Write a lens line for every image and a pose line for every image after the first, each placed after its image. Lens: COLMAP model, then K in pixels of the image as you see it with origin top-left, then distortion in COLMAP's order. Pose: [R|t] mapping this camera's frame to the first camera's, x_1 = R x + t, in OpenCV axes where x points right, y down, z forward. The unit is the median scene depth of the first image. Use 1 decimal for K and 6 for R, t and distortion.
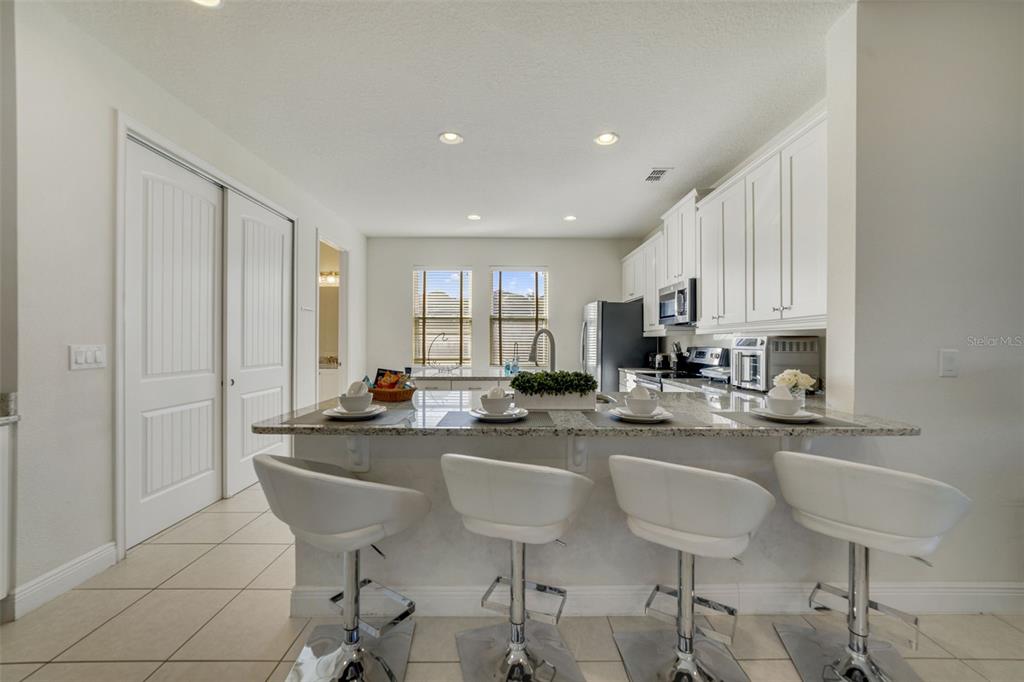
lens RADIAL K [[399.6, 0, 515.1], [0, 399.6, 339.8], [0, 0, 1]] dist [-0.002173, -0.000053]
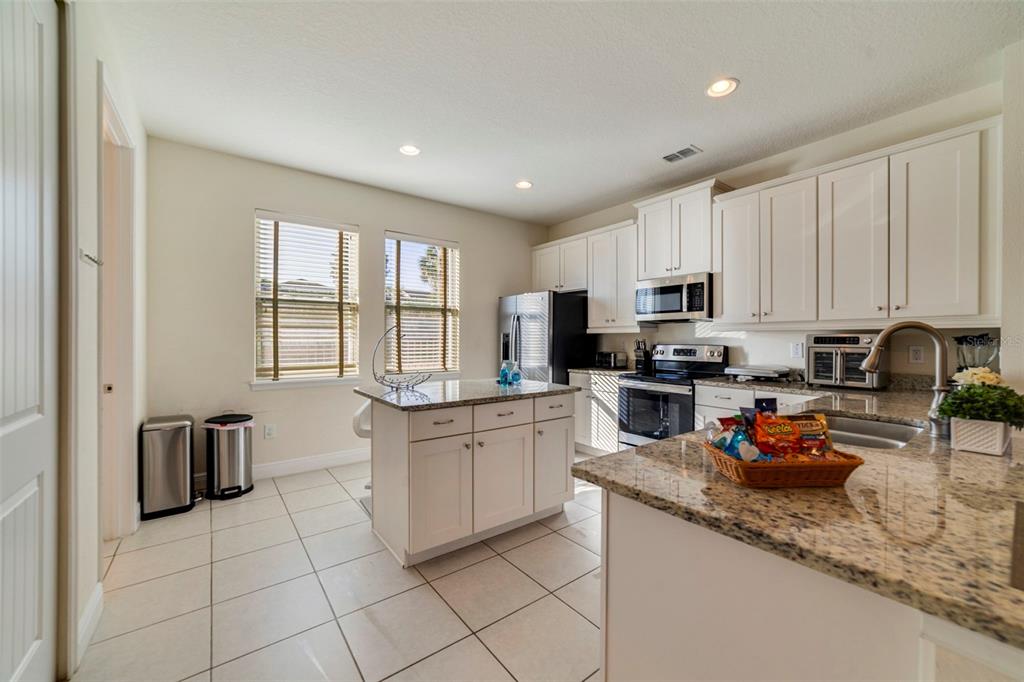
lens RADIAL K [[399.6, 0, 515.1], [0, 399.6, 339.8], [0, 0, 1]] dist [-0.002173, -0.000053]
pose [[0.800507, -0.004120, 0.599309, -0.299779], [-0.001924, 0.999954, 0.009445, -0.001070], [-0.599320, -0.008714, 0.800462, 0.306113]]
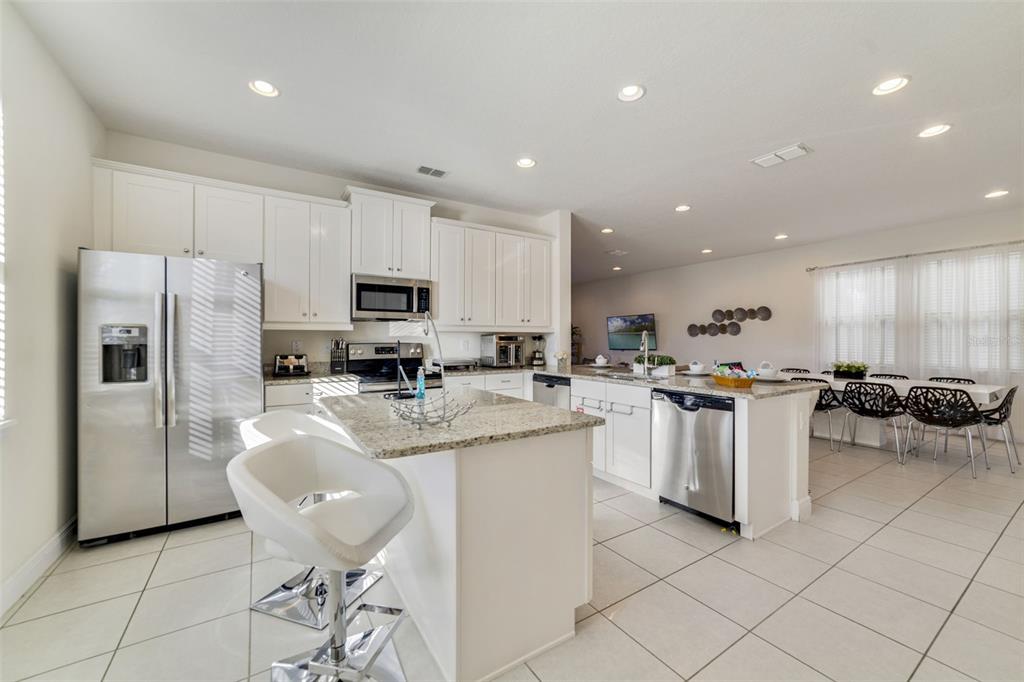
lens RADIAL K [[399.6, 0, 515.1], [0, 399.6, 339.8], [0, 0, 1]] dist [-0.002173, -0.000053]
pose [[-0.528714, -0.002312, 0.848797, -0.376082], [-0.005191, 0.999986, -0.000510, 0.006036], [-0.848784, -0.004675, -0.528719, 0.833363]]
